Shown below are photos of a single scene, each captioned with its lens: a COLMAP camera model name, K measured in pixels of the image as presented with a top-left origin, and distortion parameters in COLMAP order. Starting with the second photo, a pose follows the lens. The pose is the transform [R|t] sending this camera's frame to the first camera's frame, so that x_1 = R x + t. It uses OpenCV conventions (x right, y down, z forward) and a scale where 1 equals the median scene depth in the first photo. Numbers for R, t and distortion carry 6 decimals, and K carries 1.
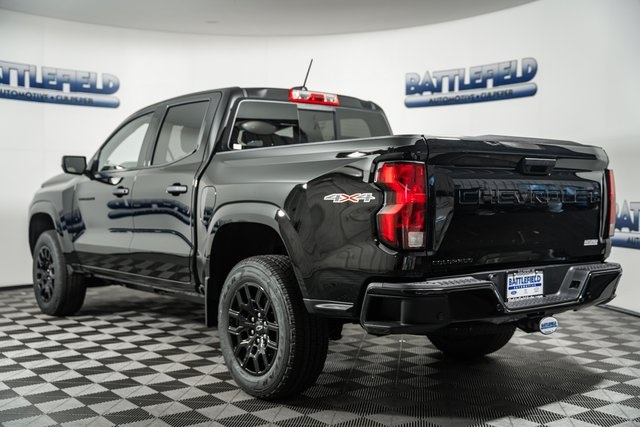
lens RADIAL K [[779.5, 0, 320.0], [0, 779.5, 213.5], [0, 0, 1]] dist [-0.006419, -0.016921]
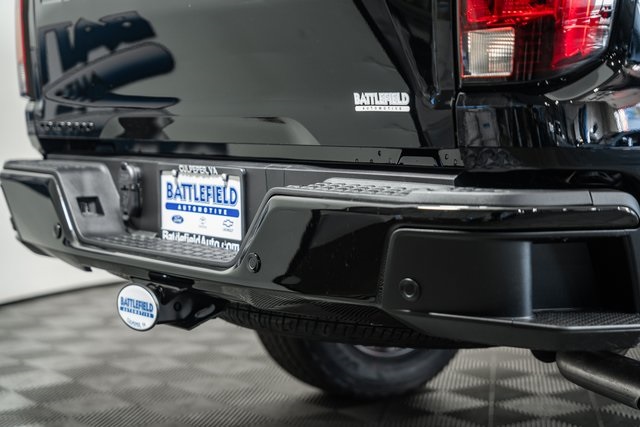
lens RADIAL K [[1243.3, 0, 320.0], [0, 1243.3, 213.5], [0, 0, 1]] dist [0.049507, 0.221165]
pose [[-0.023550, 0.079671, -0.996543, 0.853447], [-0.019069, 0.996602, 0.080126, 0.044290], [0.999541, 0.020890, -0.021950, 1.048066]]
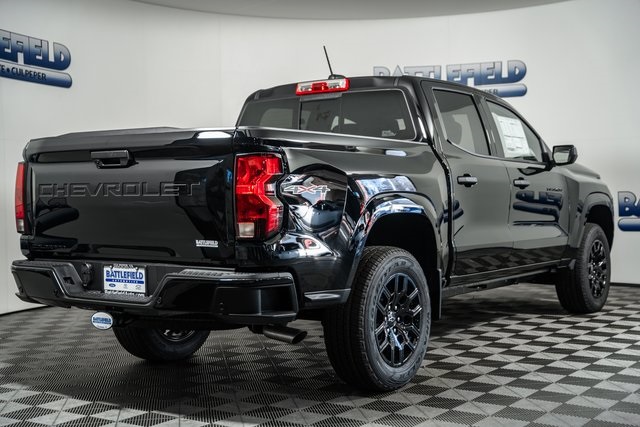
lens RADIAL K [[869.8, 0, 320.0], [0, 869.8, 213.5], [0, 0, 1]] dist [0.146421, -0.002024]
pose [[0.286306, 0.023591, -0.957848, 1.360868], [-0.012945, 0.999701, 0.020753, -0.017539], [0.958051, 0.006458, 0.286525, 0.898023]]
